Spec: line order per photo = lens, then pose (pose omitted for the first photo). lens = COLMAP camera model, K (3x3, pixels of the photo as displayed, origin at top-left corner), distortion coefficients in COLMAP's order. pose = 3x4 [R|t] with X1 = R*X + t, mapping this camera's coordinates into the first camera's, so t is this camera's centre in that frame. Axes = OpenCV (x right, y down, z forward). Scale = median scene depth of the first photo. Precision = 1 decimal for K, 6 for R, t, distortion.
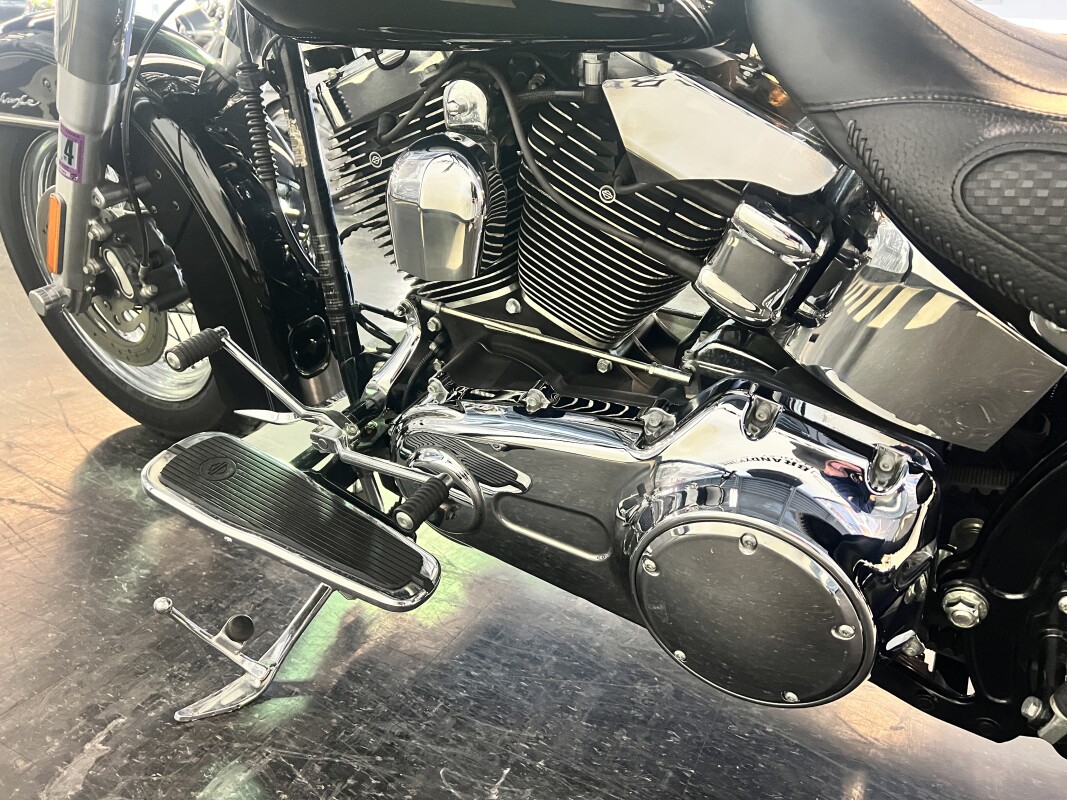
lens RADIAL K [[822.6, 0, 533.5], [0, 822.6, 400.0], [0, 0, 1]] dist [0.003677, -0.003323]
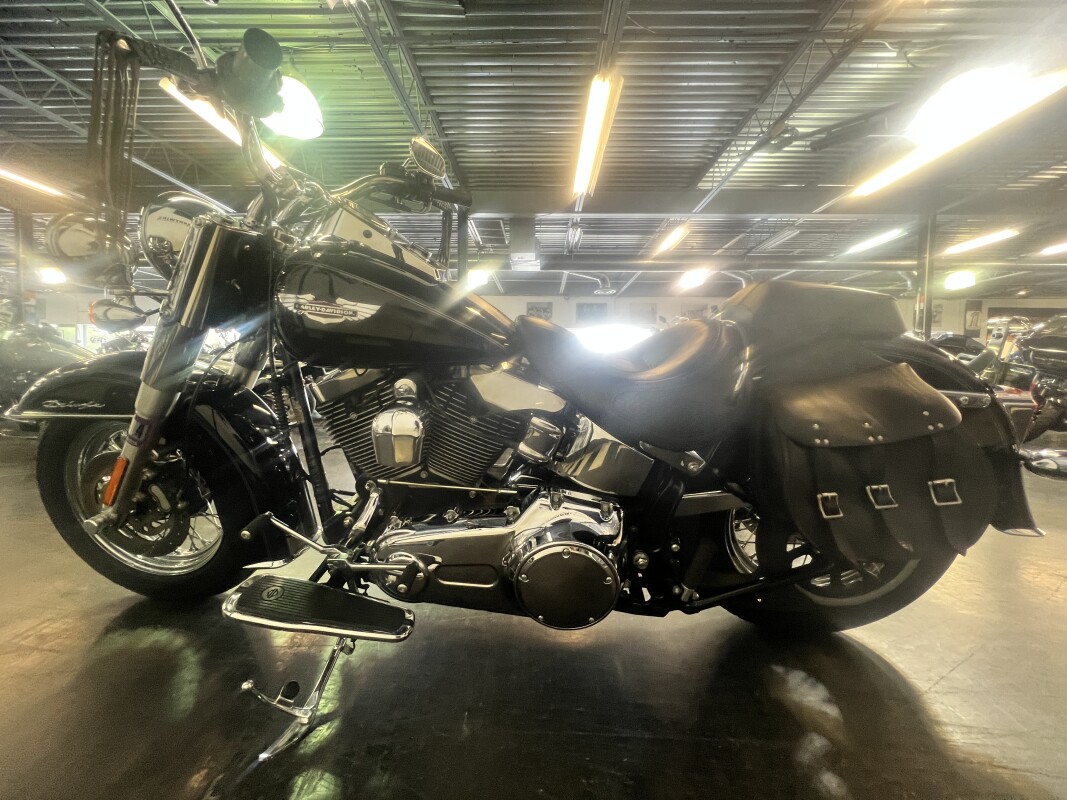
lens RADIAL K [[445.9, 0, 533.5], [0, 445.9, 400.0], [0, 0, 1]] dist [-0.001011, -0.000059]
pose [[0.903482, -0.101644, 0.416400, -0.237947], [0.204205, 0.956213, -0.209660, -0.000351], [-0.376857, 0.274455, 0.884677, -0.177713]]
